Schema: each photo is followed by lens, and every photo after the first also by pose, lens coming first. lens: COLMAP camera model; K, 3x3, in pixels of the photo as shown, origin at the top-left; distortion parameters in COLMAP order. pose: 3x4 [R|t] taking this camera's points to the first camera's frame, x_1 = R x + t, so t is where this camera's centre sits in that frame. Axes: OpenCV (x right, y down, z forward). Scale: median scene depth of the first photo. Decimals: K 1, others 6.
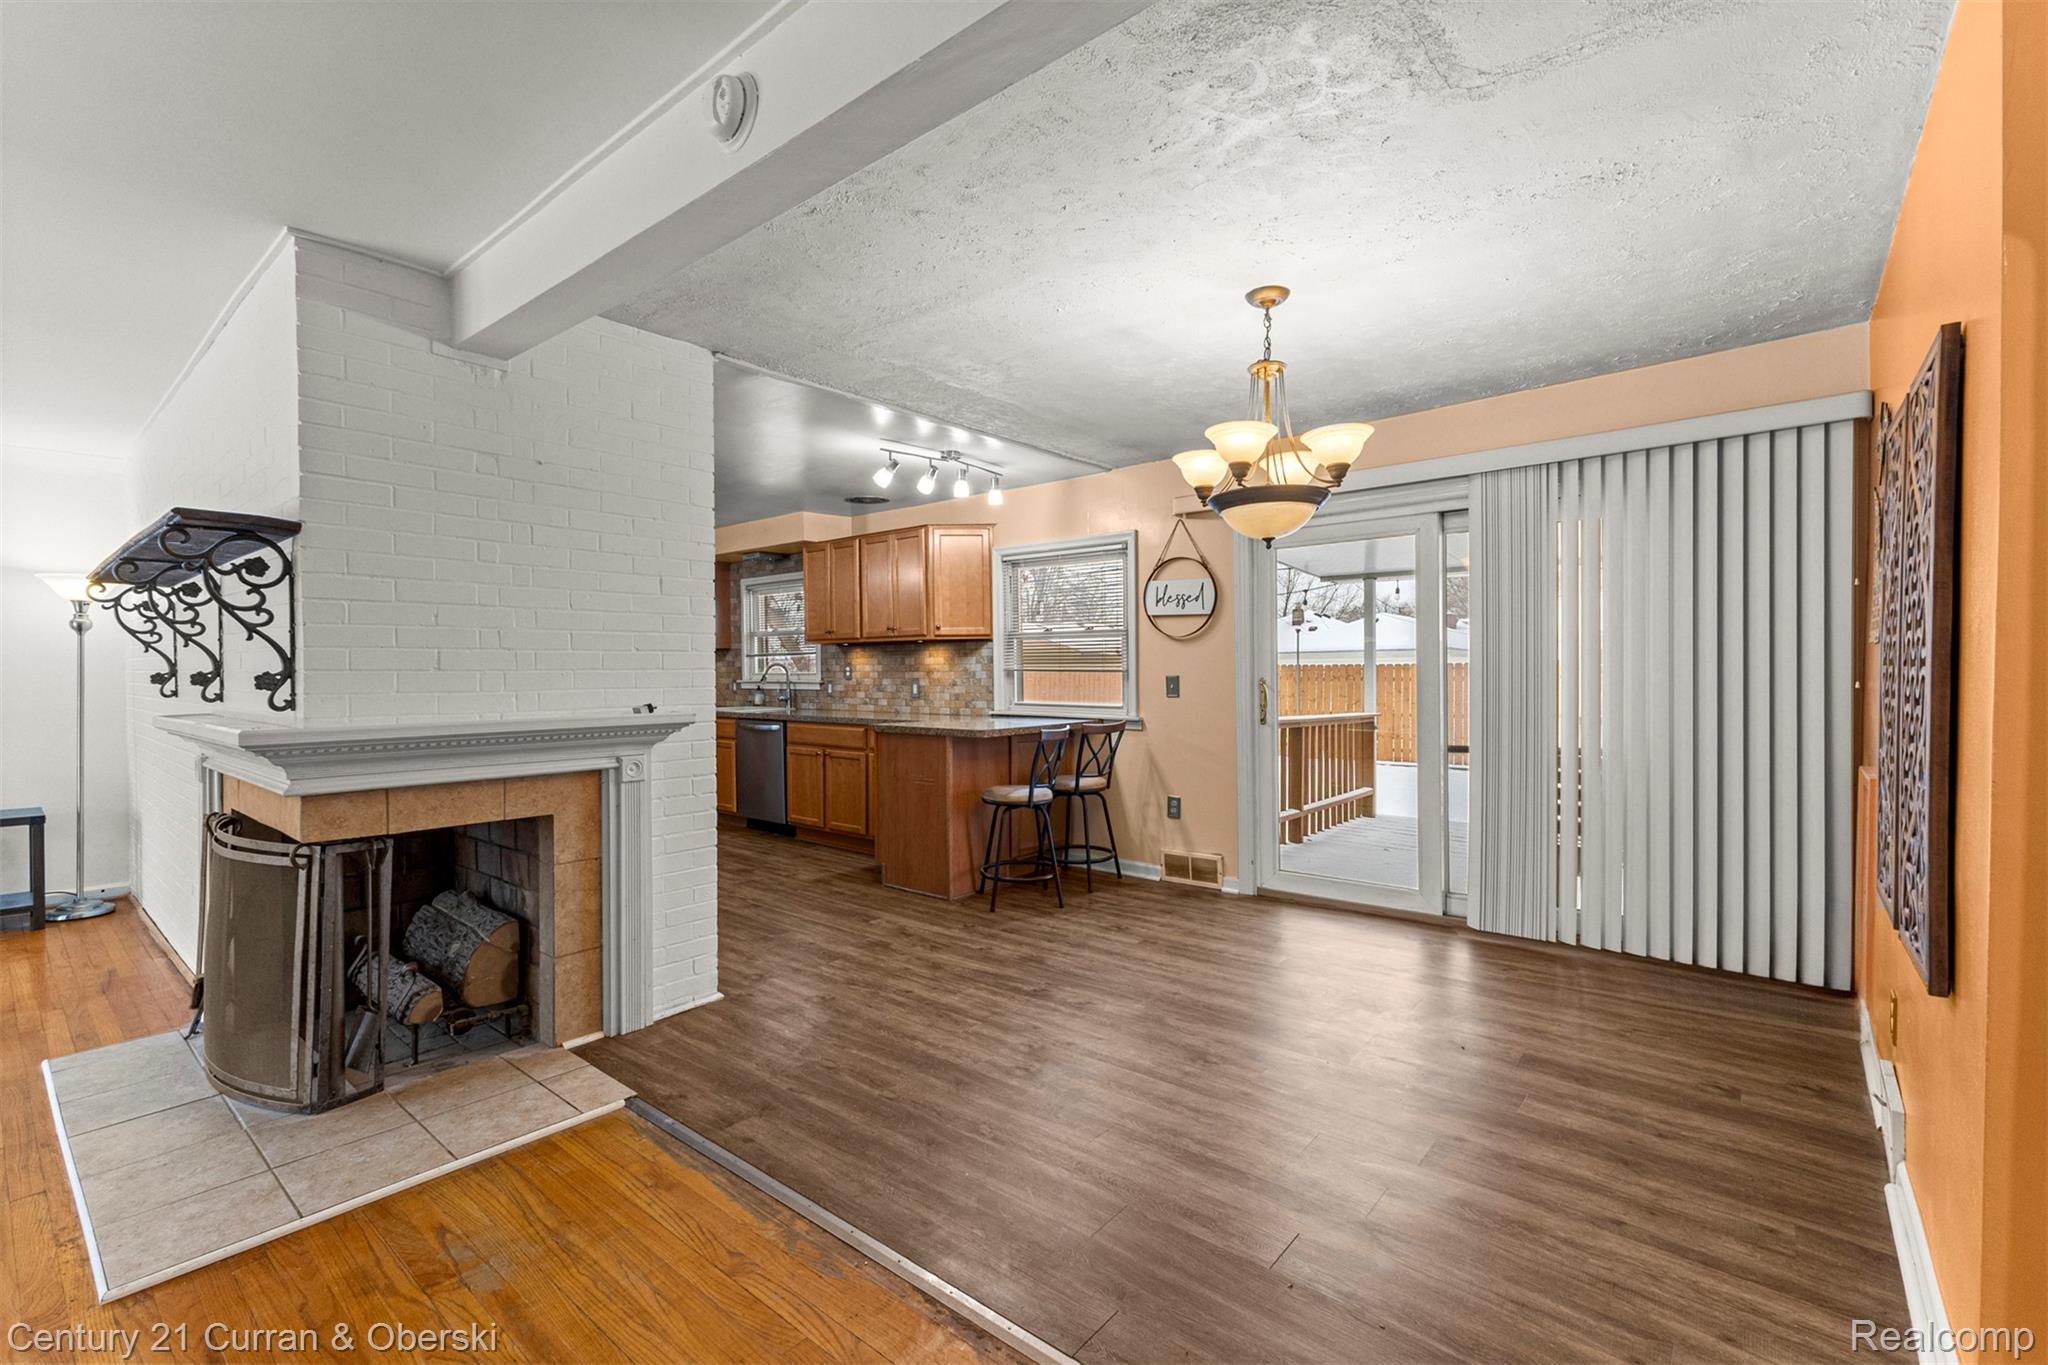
lens RADIAL K [[884.9, 0, 1027.4], [0, 884.9, 681.3], [0, 0, 1]] dist [0.004476, 0.000326]
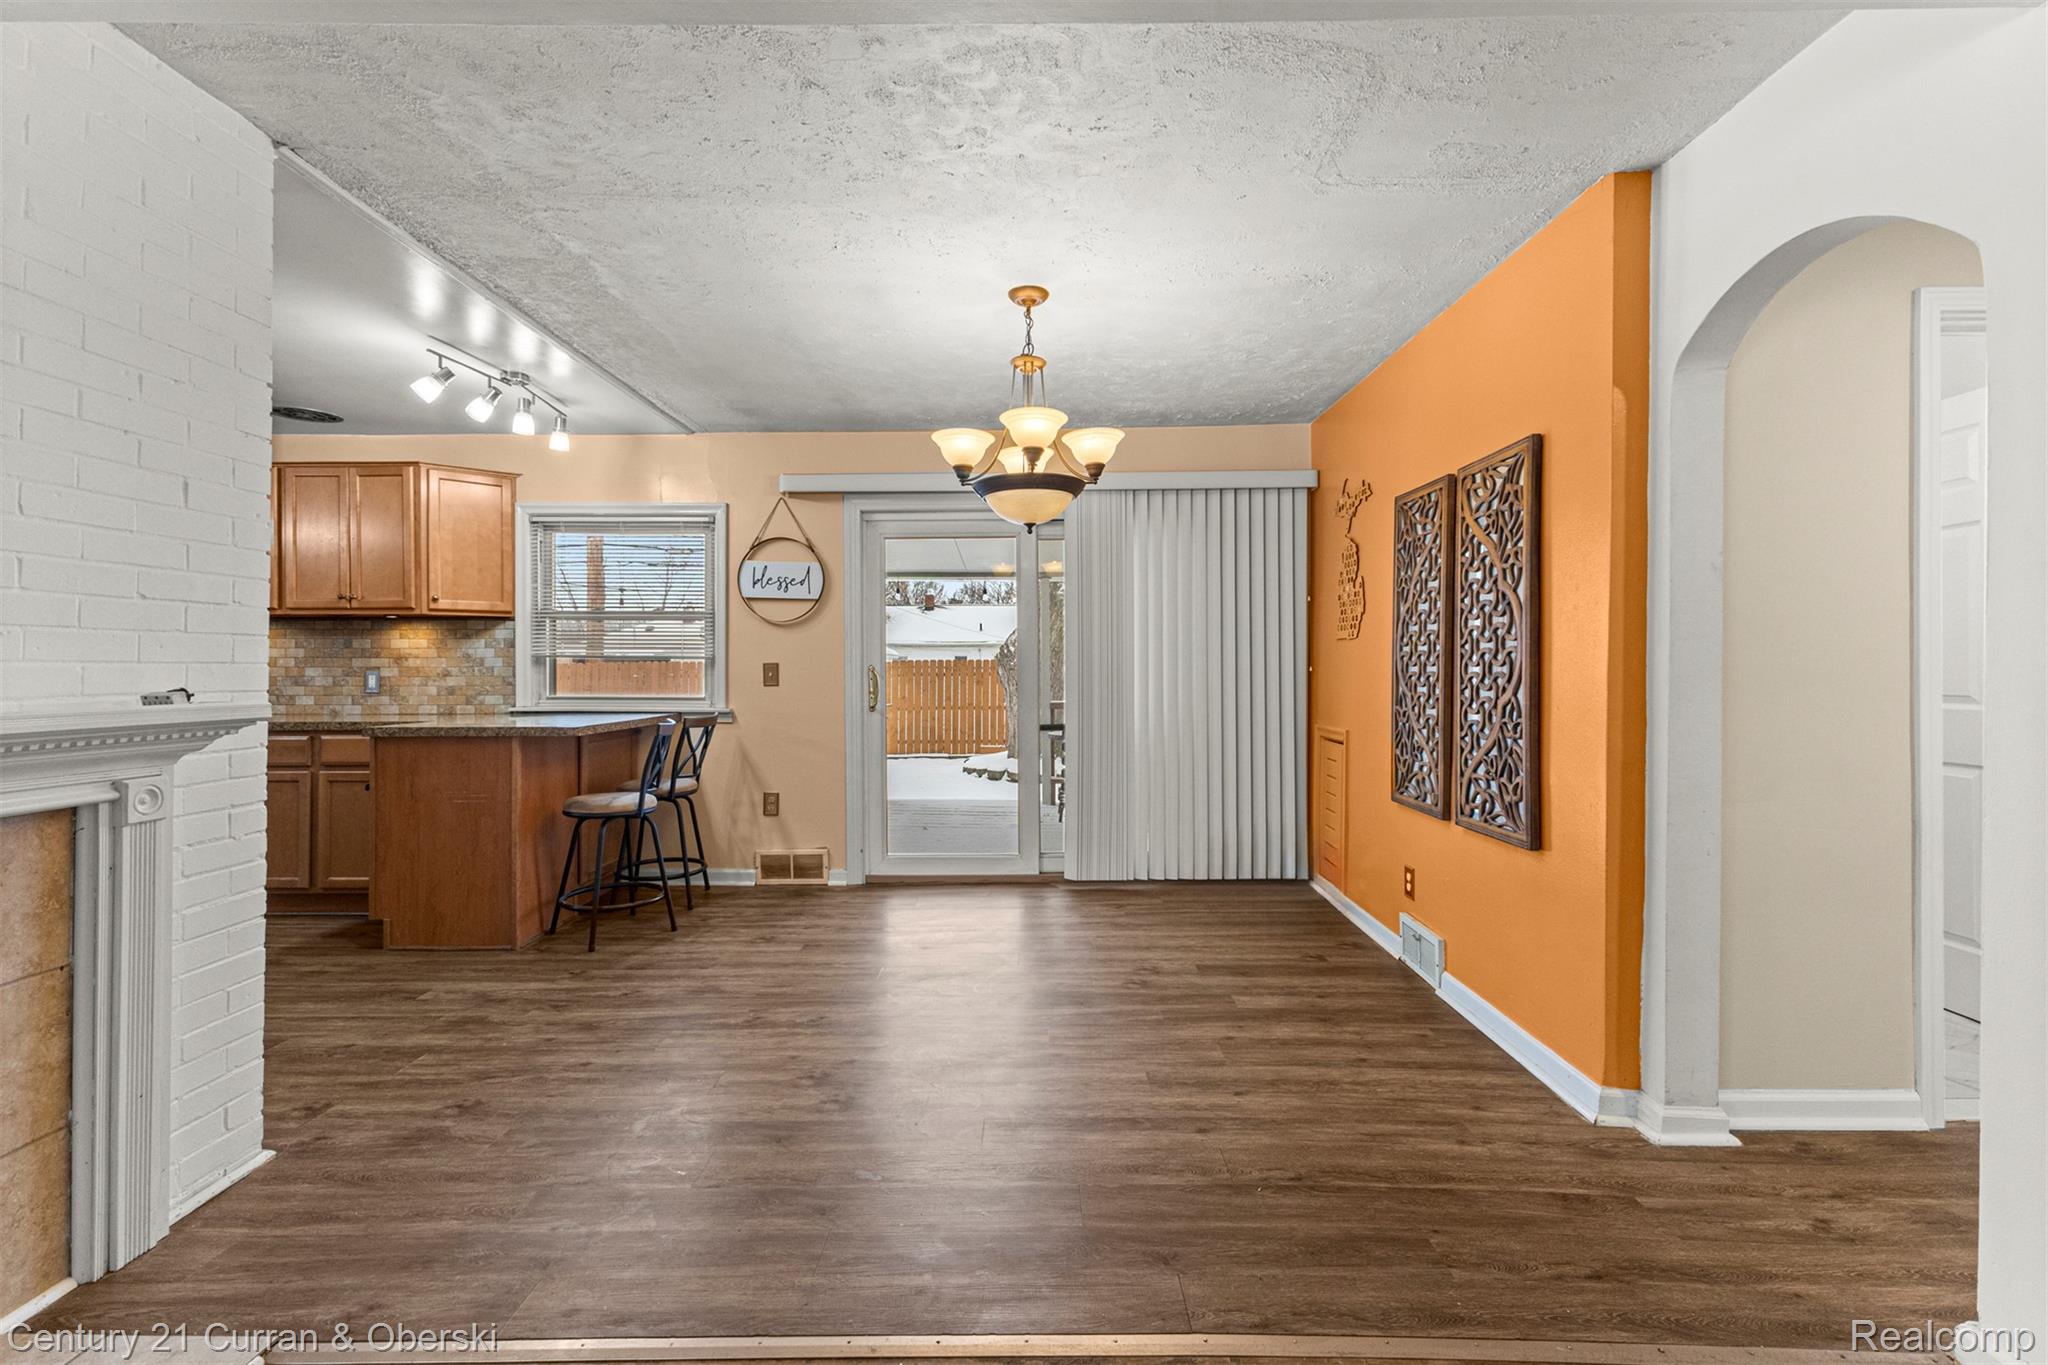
lens RADIAL K [[880.6, 0, 1022.6], [0, 880.6, 663.9], [0, 0, 1]] dist [0.009112, -0.003249]
pose [[0.773516, 0.008747, 0.633716, -0.253438], [0.004721, 0.999797, -0.019562, 0.016203], [-0.633759, 0.018124, 0.773318, 0.125516]]
